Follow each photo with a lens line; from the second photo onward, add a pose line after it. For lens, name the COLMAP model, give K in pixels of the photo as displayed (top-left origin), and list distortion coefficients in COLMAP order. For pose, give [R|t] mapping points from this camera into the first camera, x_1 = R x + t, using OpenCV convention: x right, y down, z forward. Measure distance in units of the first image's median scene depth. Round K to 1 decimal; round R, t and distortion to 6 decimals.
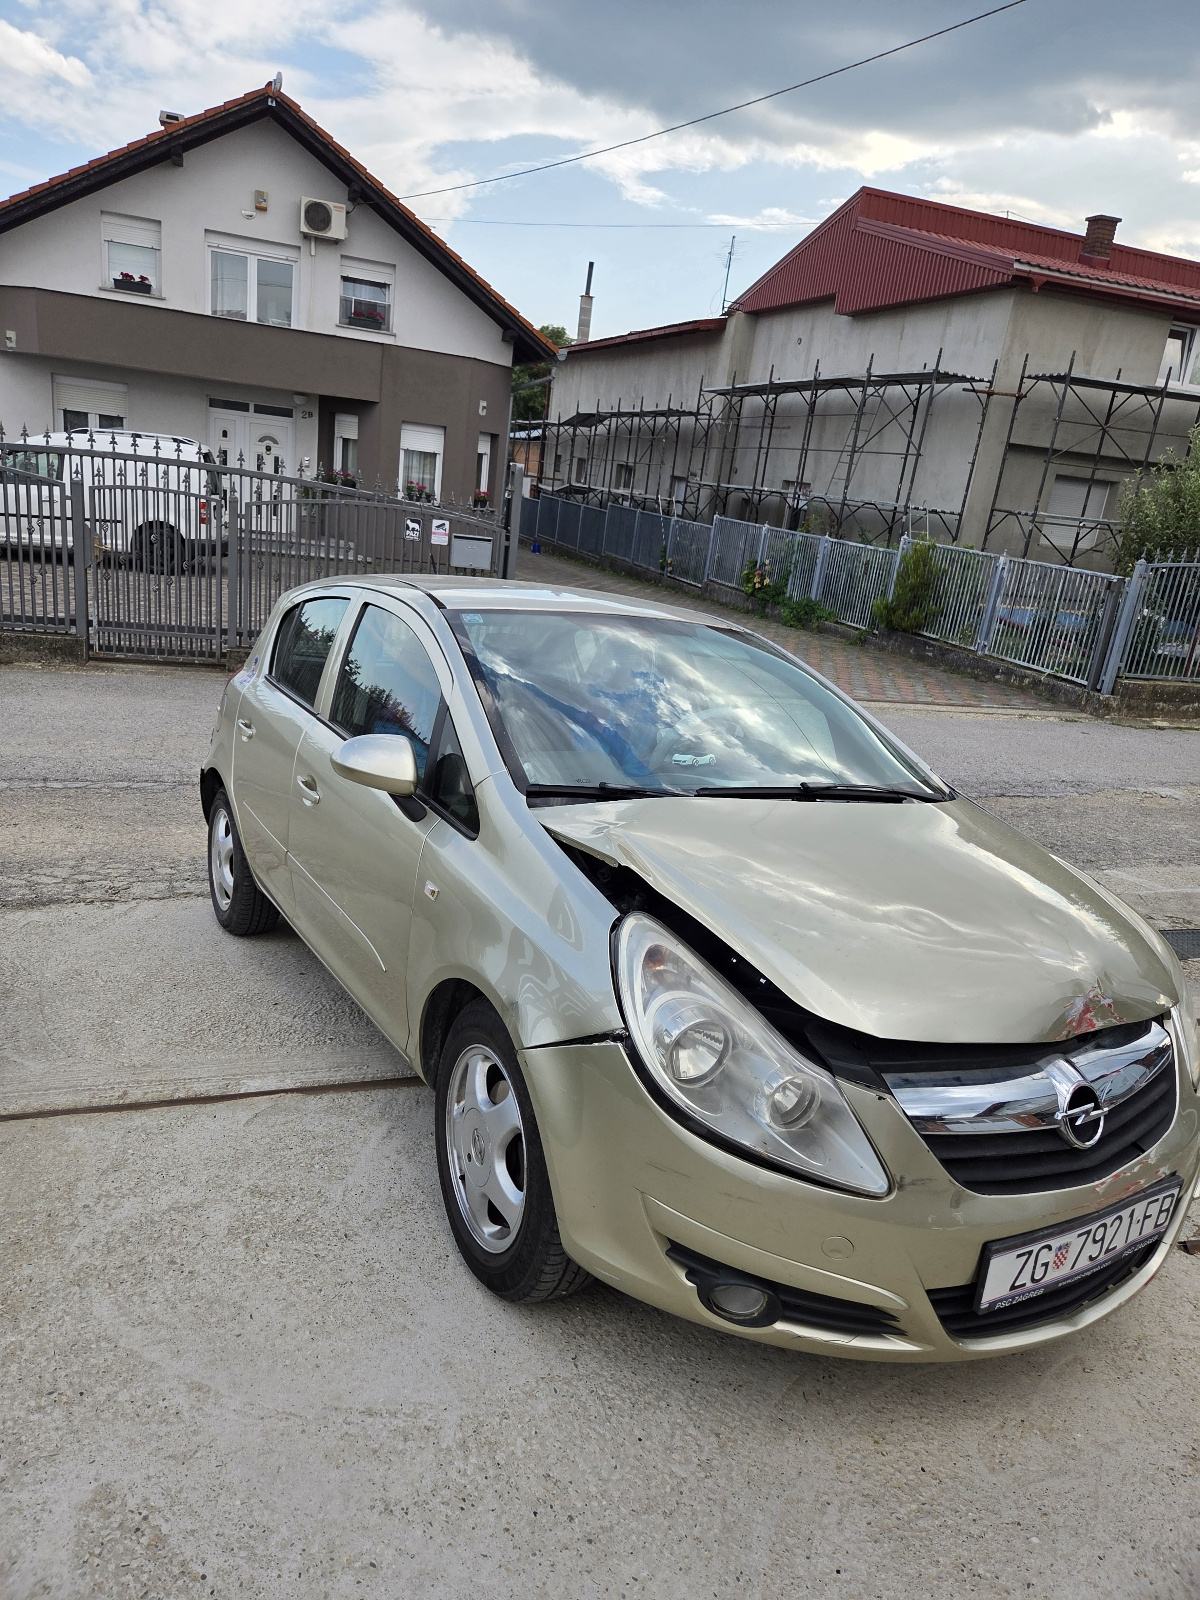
lens RADIAL K [[1078.5, 0, 597.2], [0, 1078.5, 790.3], [0, 0, 1]] dist [0.067993, -0.055301]
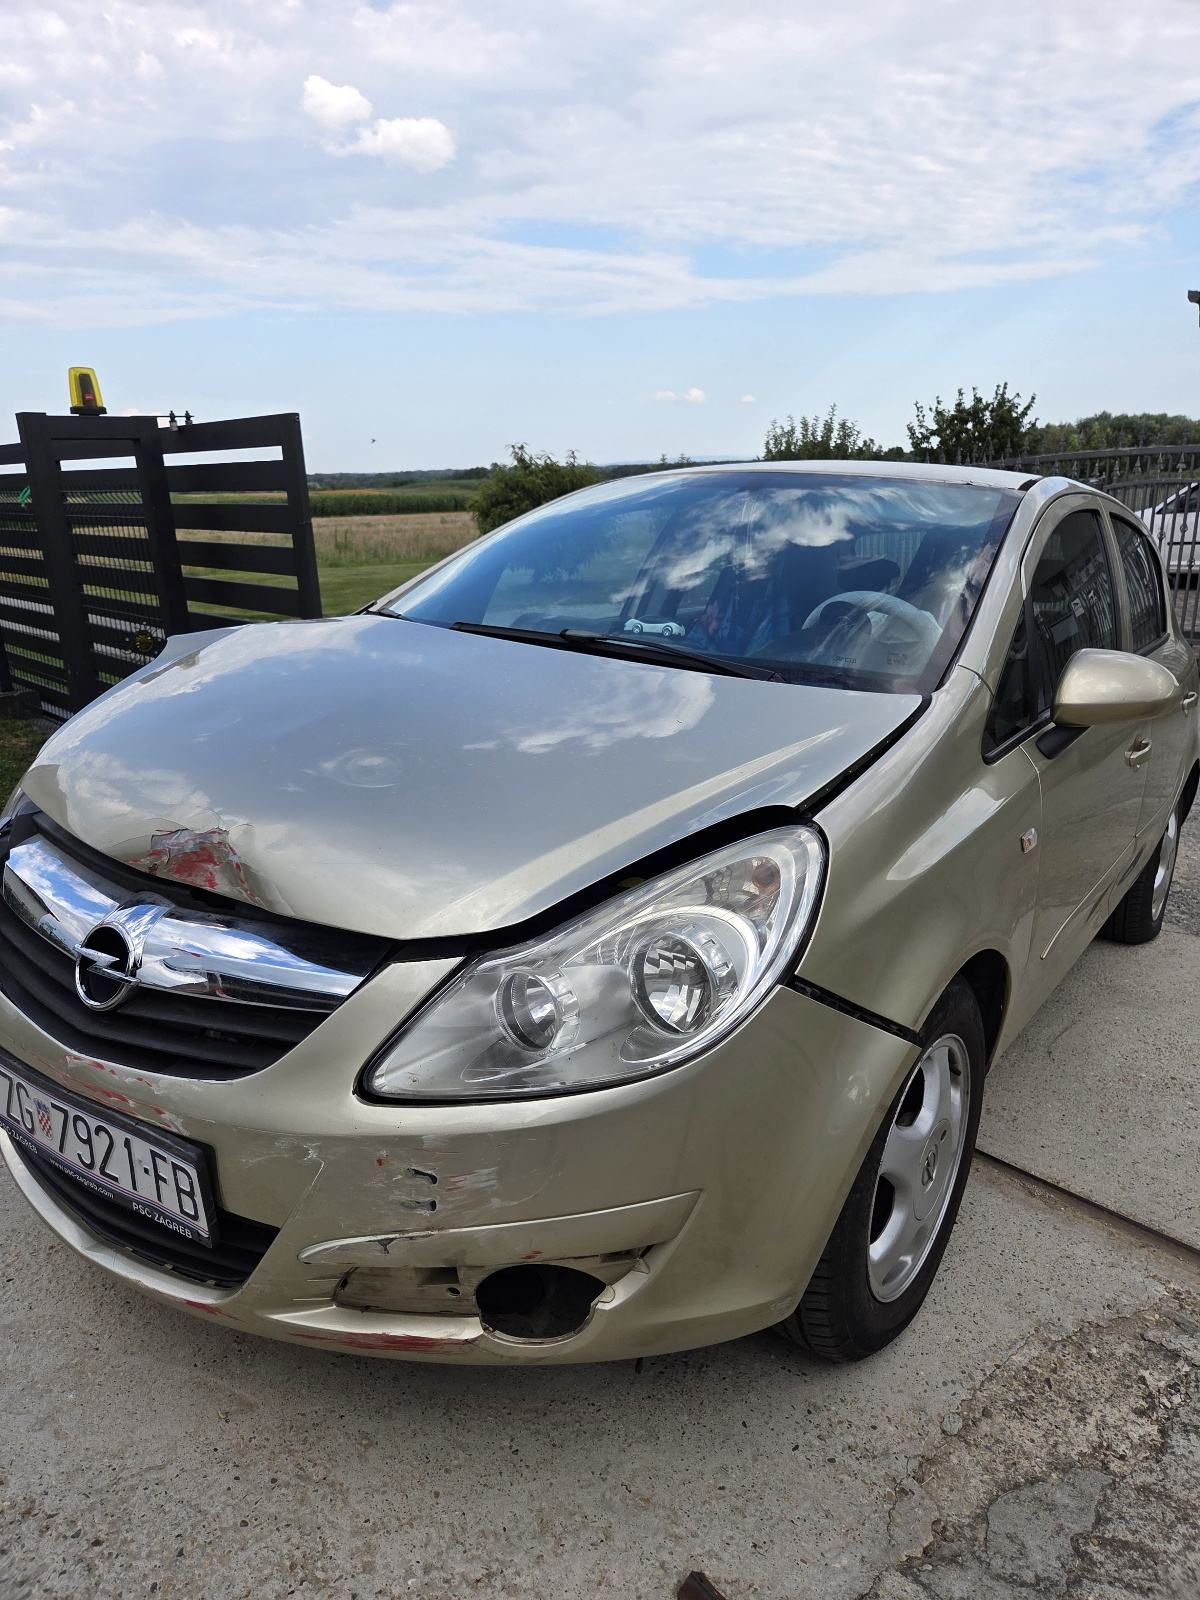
lens RADIAL K [[1080.4, 0, 605.5], [0, 1080.4, 797.8], [0, 0, 1]] dist [0.069626, -0.057585]
pose [[0.411775, 0.136857, -0.900950, 0.145975], [-0.186423, 0.980401, 0.063722, 0.008966], [0.892013, 0.141719, 0.429218, 0.114664]]
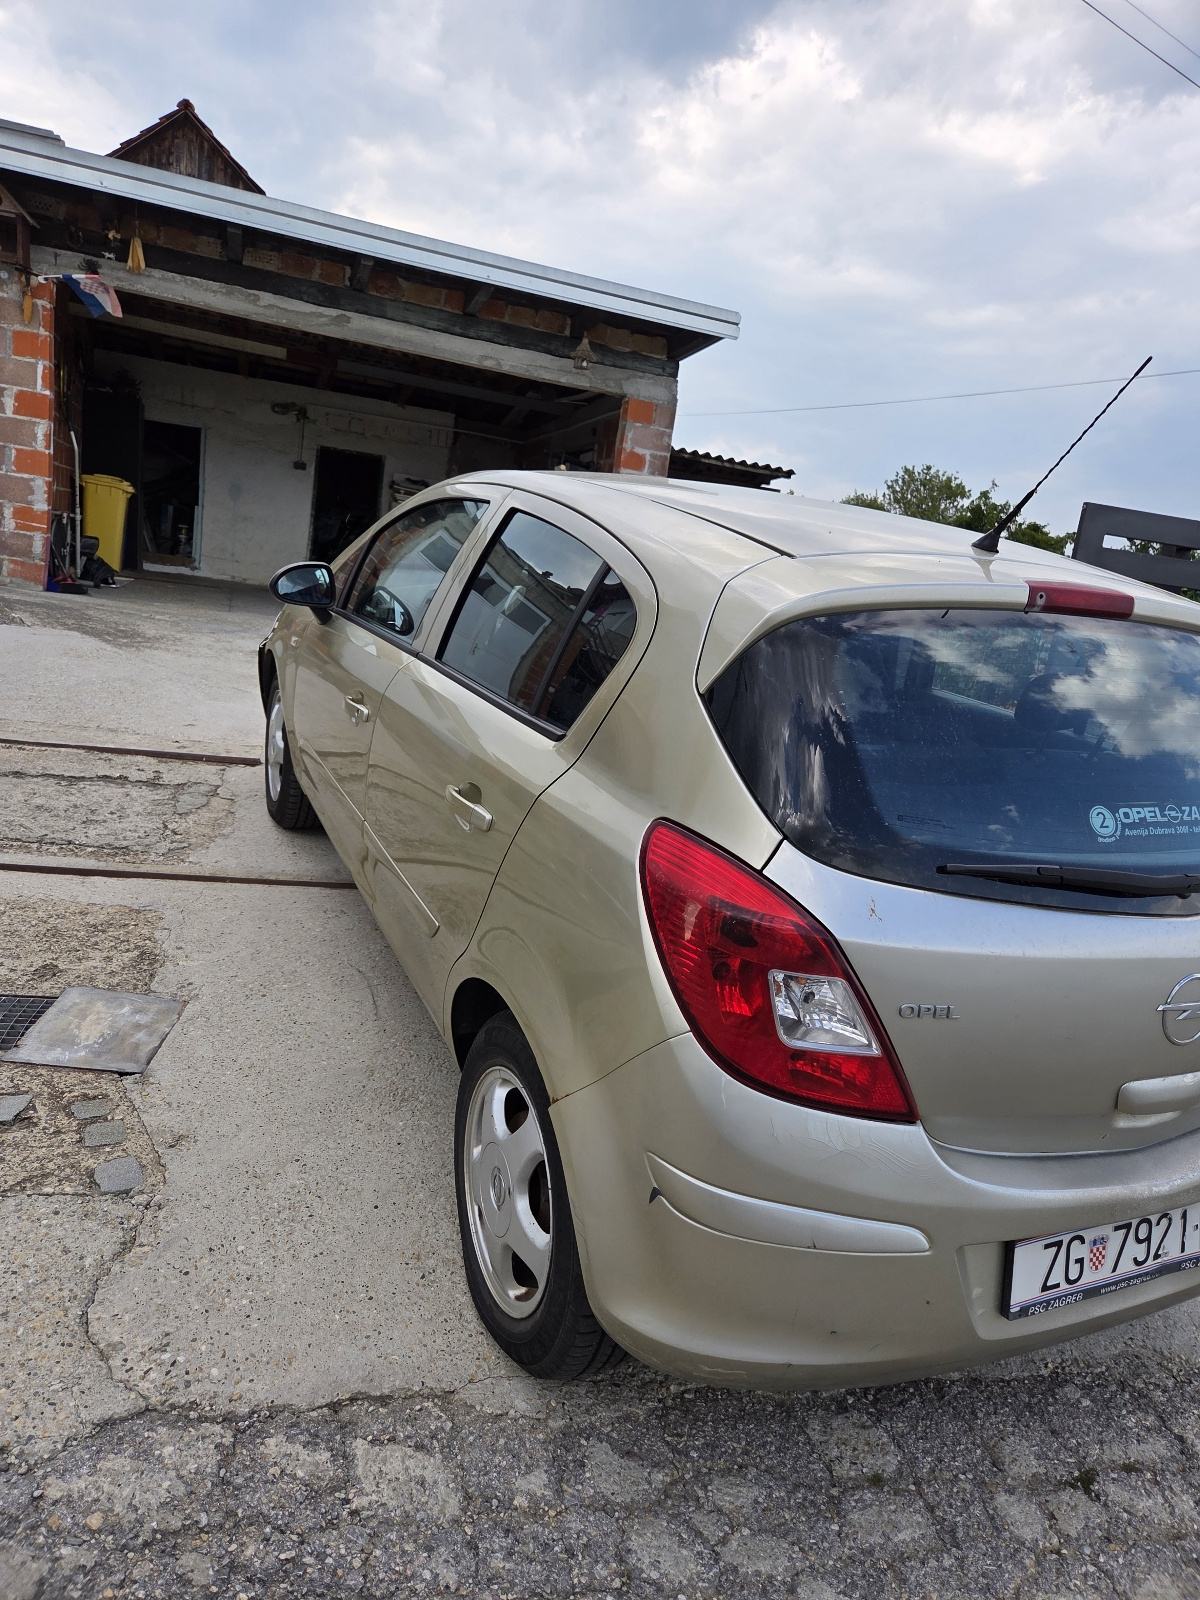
lens RADIAL K [[1080.4, 0, 605.5], [0, 1080.4, 797.8], [0, 0, 1]] dist [0.069626, -0.057585]
pose [[-0.960638, -0.276171, 0.030081, -0.010843], [-0.229960, 0.851269, 0.471657, -0.078292], [-0.155865, 0.446174, -0.881269, 0.399373]]
